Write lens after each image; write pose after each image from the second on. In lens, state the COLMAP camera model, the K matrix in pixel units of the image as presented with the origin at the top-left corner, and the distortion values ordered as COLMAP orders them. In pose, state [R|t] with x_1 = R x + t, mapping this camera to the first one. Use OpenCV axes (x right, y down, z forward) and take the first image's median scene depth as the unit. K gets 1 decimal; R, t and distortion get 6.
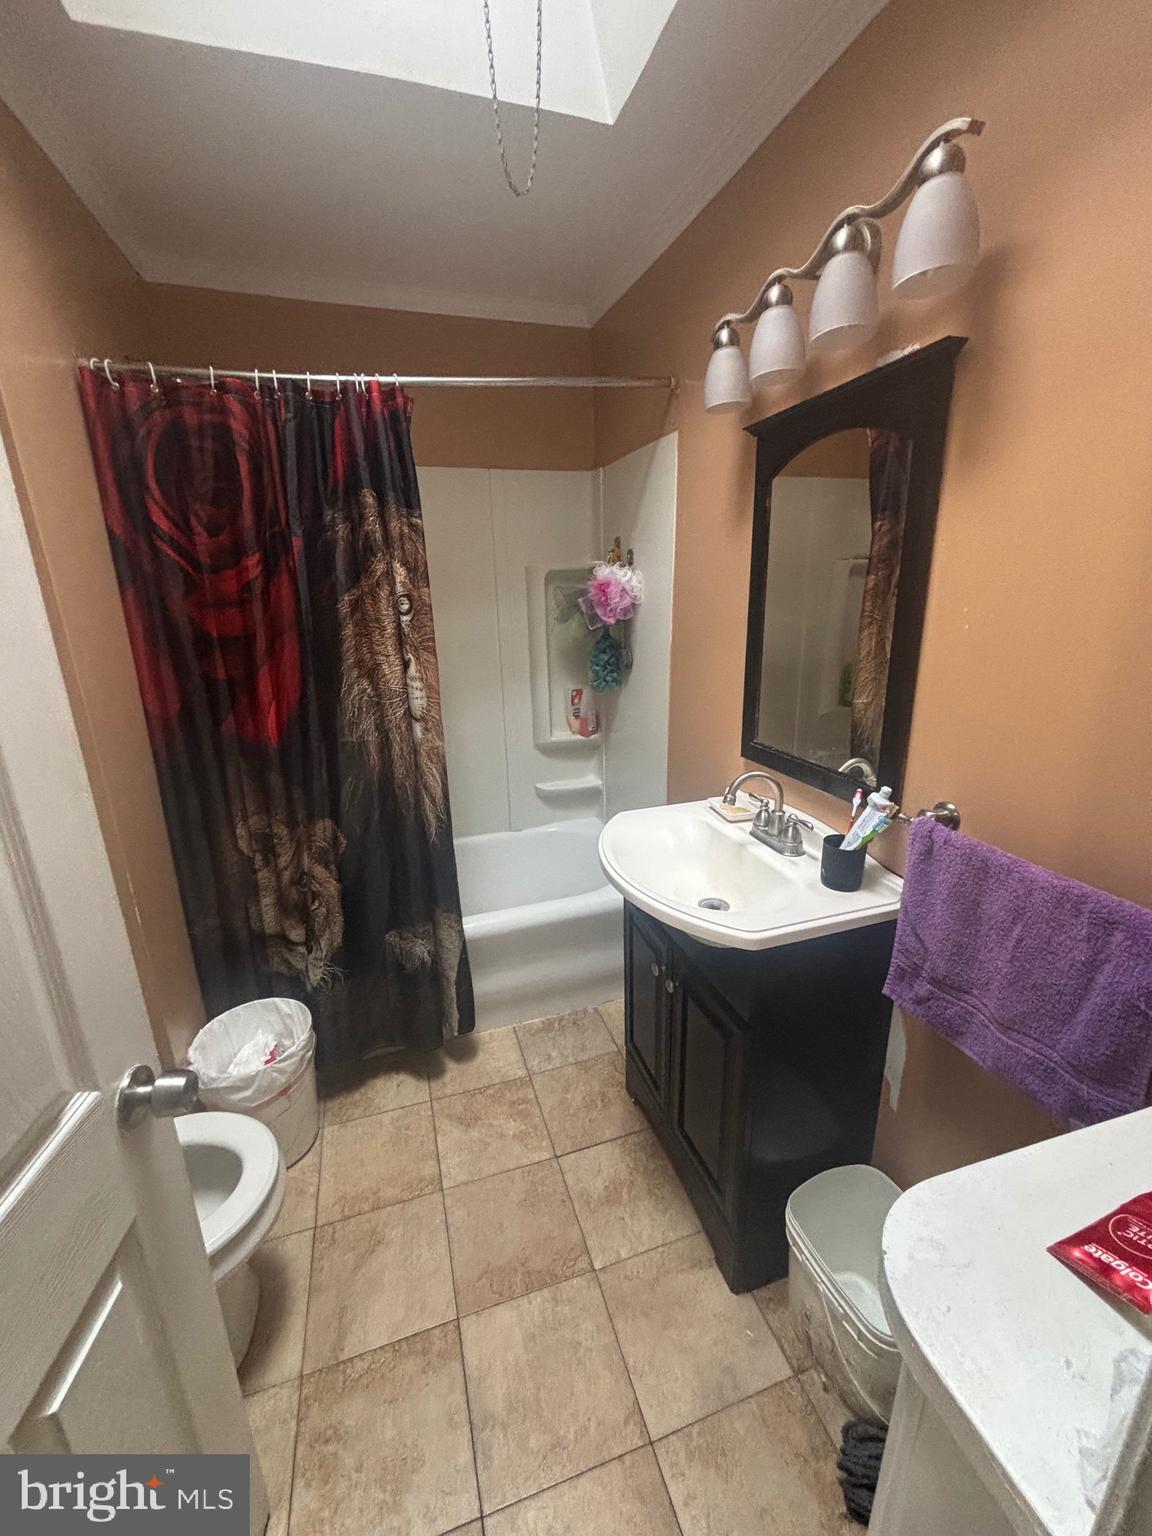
lens RADIAL K [[603.2, 0, 569.9], [0, 603.2, 762.3], [0, 0, 1]] dist [0.008313, 0.000174]
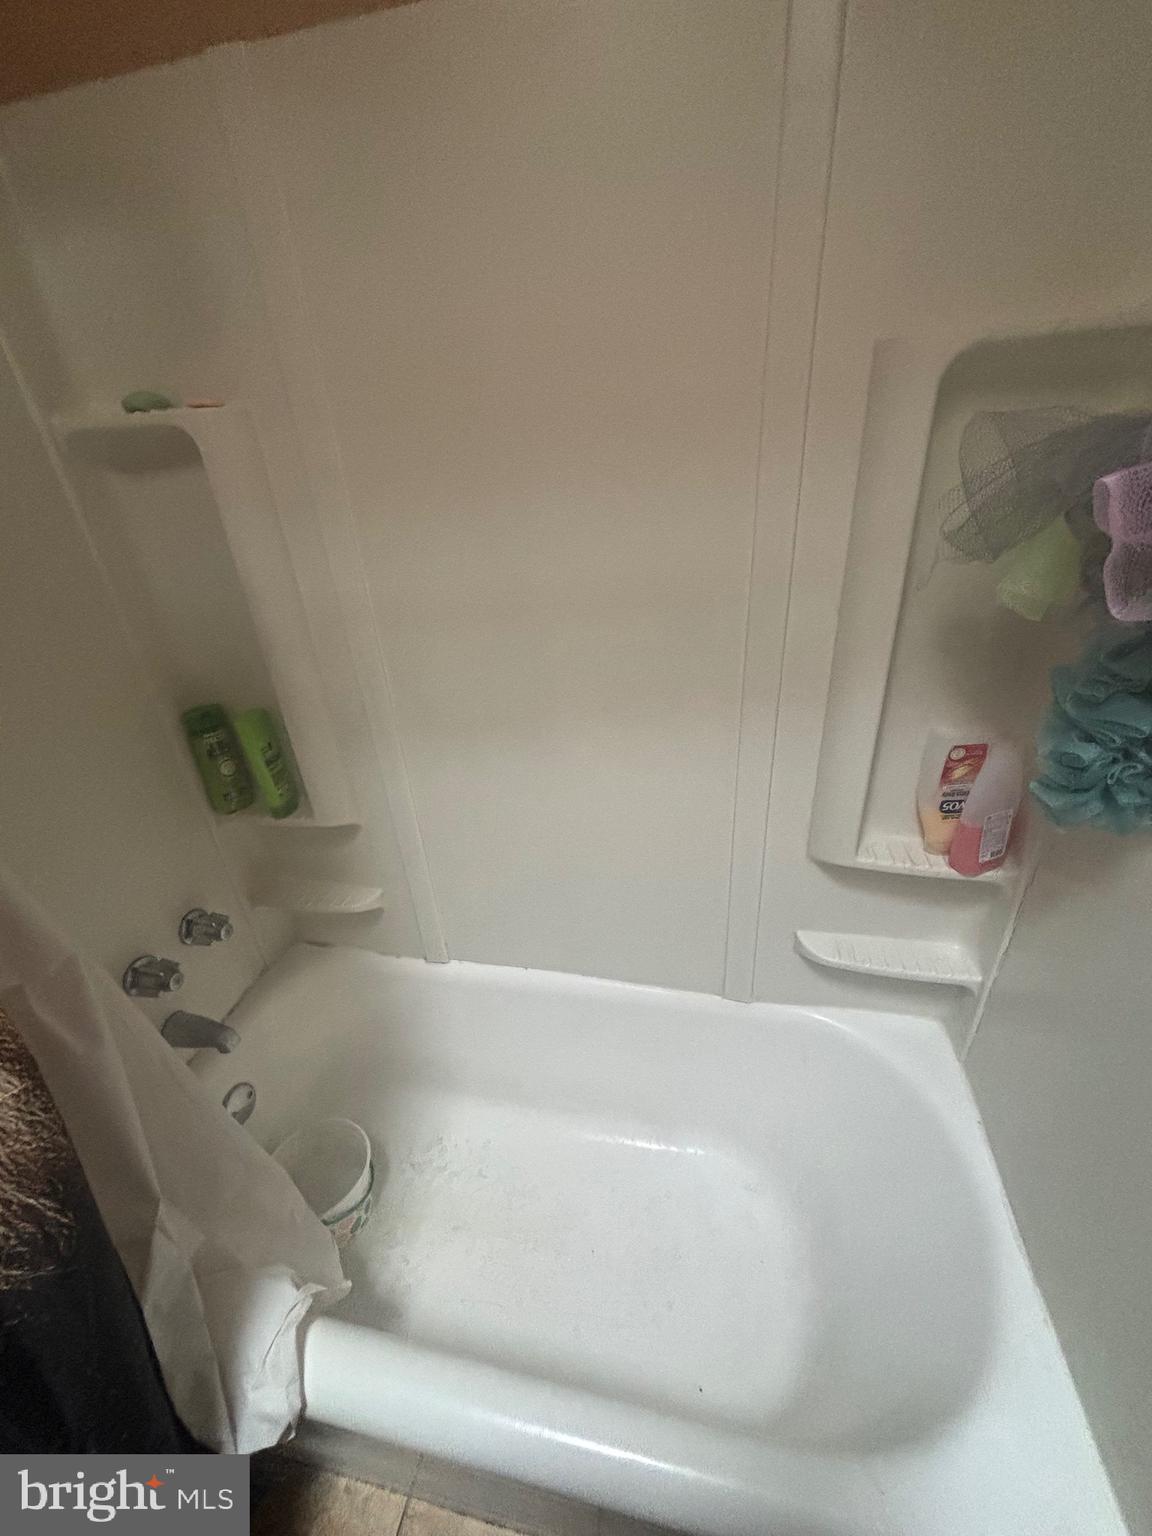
lens RADIAL K [[603.2, 0, 569.9], [0, 603.2, 762.3], [0, 0, 1]] dist [0.008313, 0.000174]
pose [[0.857249, 0.208929, -0.470609, -0.018830], [-0.101975, 0.964763, 0.242556, -0.168585], [0.504703, -0.159941, 0.848348, 0.591167]]
